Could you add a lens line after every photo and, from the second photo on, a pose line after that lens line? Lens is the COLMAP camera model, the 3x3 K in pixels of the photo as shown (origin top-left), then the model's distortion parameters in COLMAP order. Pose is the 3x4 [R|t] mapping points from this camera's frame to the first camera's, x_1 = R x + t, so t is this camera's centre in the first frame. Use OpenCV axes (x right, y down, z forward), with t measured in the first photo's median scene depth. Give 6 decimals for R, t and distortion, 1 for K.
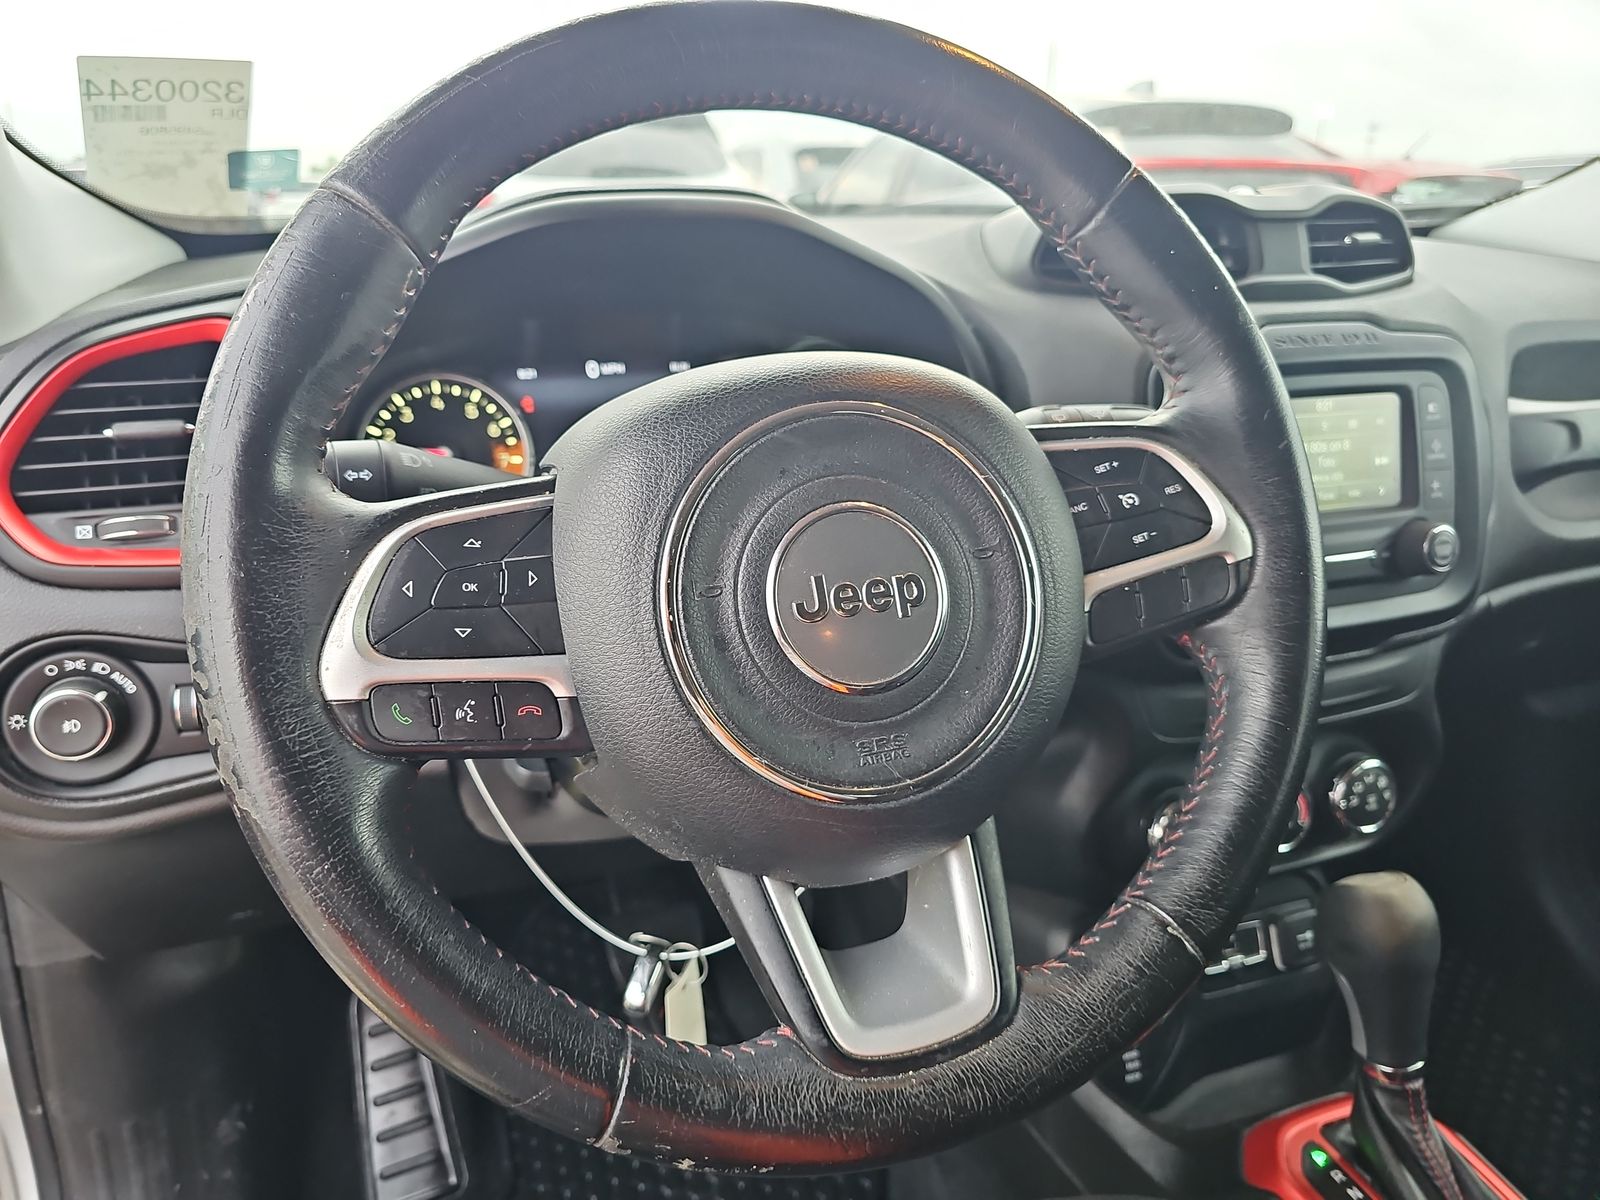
lens RADIAL K [[1074.9, 0, 772.9], [0, 1074.9, 597.1], [0, 0, 1]] dist [0.064652, -0.069763]
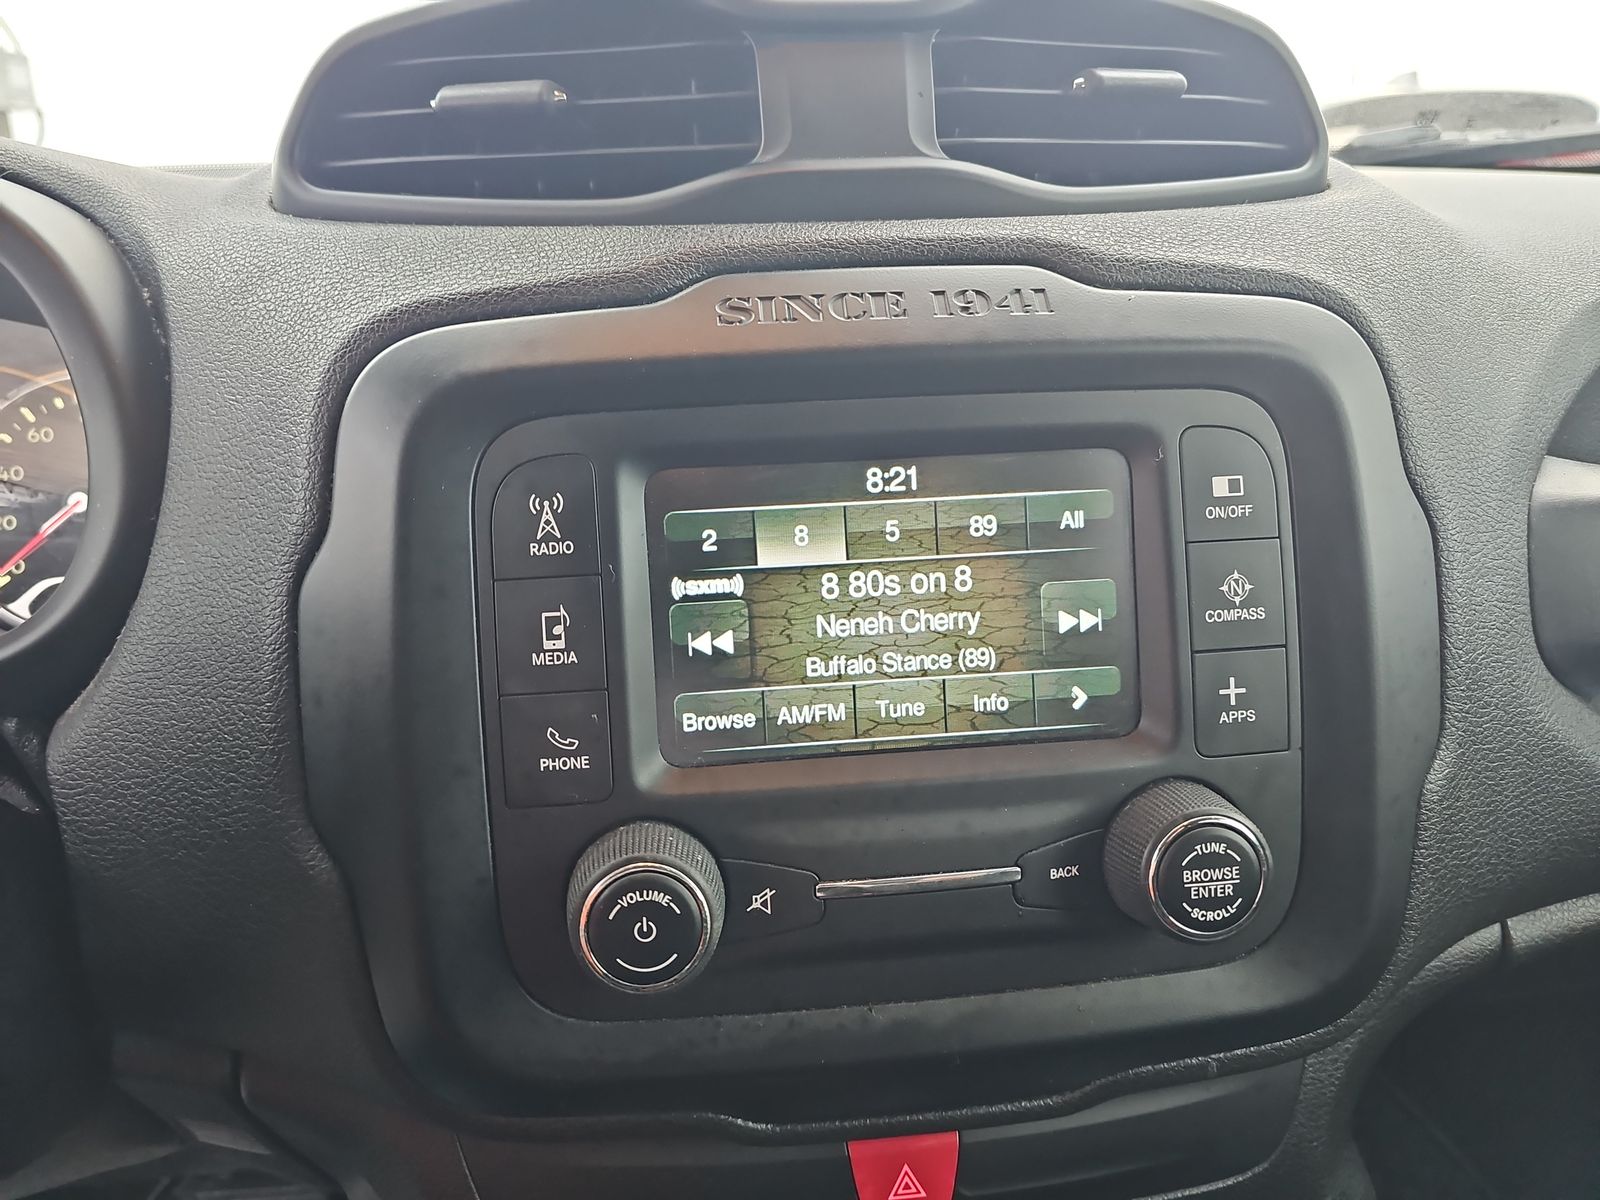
lens RADIAL K [[1074.9, 0, 772.9], [0, 1074.9, 597.1], [0, 0, 1]] dist [0.064652, -0.069763]
pose [[0.972575, 0.041281, -0.228898, 0.534273], [-0.049369, 0.998338, -0.029720, -0.115476], [0.227290, 0.040206, 0.972997, 0.594067]]
